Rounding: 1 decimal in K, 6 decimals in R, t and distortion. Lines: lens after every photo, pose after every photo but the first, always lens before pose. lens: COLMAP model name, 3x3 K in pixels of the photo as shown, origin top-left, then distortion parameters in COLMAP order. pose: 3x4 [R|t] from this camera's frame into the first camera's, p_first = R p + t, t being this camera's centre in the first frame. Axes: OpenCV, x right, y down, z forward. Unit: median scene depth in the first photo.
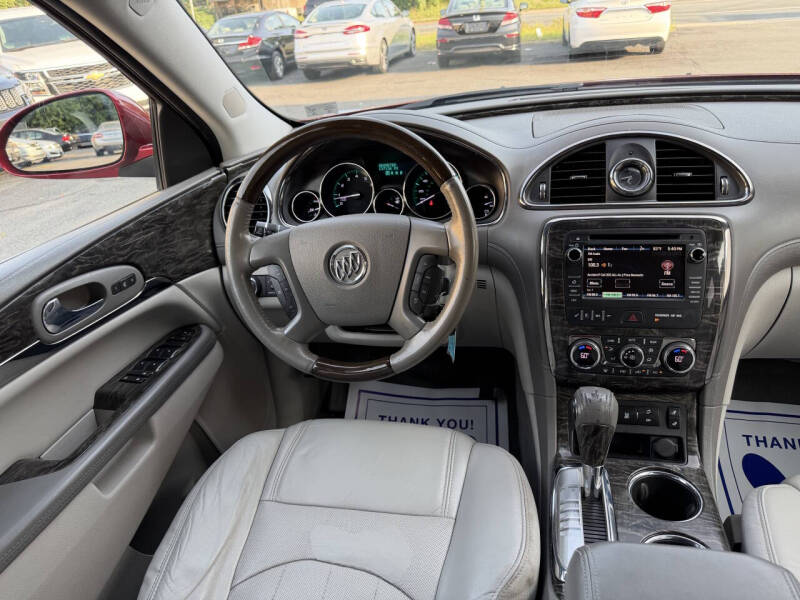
lens RADIAL K [[583.7, 0, 407.9], [0, 583.7, 300.0], [0, 0, 1]] dist [0.050384, -0.057171]
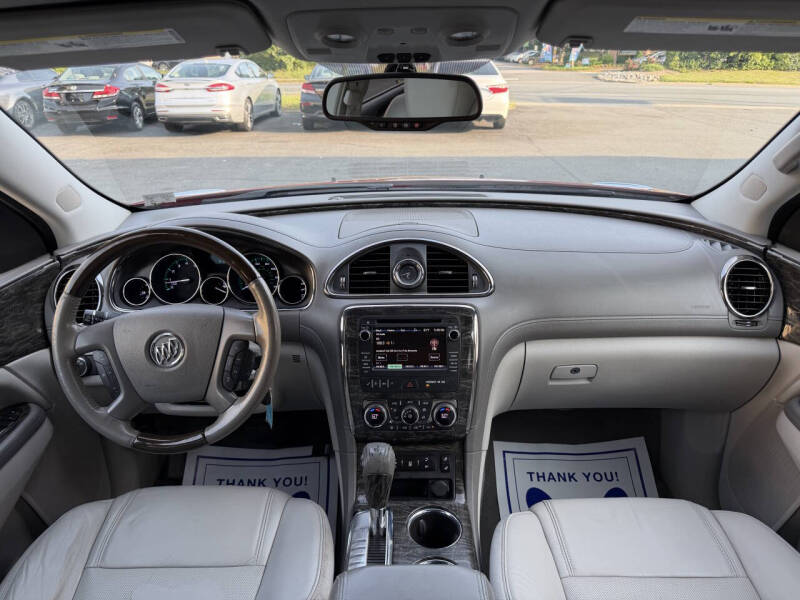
lens RADIAL K [[583.7, 0, 405.3], [0, 583.7, 297.4], [0, 0, 1]] dist [0.050384, -0.057171]
pose [[0.977835, -0.007115, 0.209257, 0.102992], [0.025841, 0.995883, -0.086889, -0.044830], [-0.207777, 0.090370, 0.973993, -0.223222]]
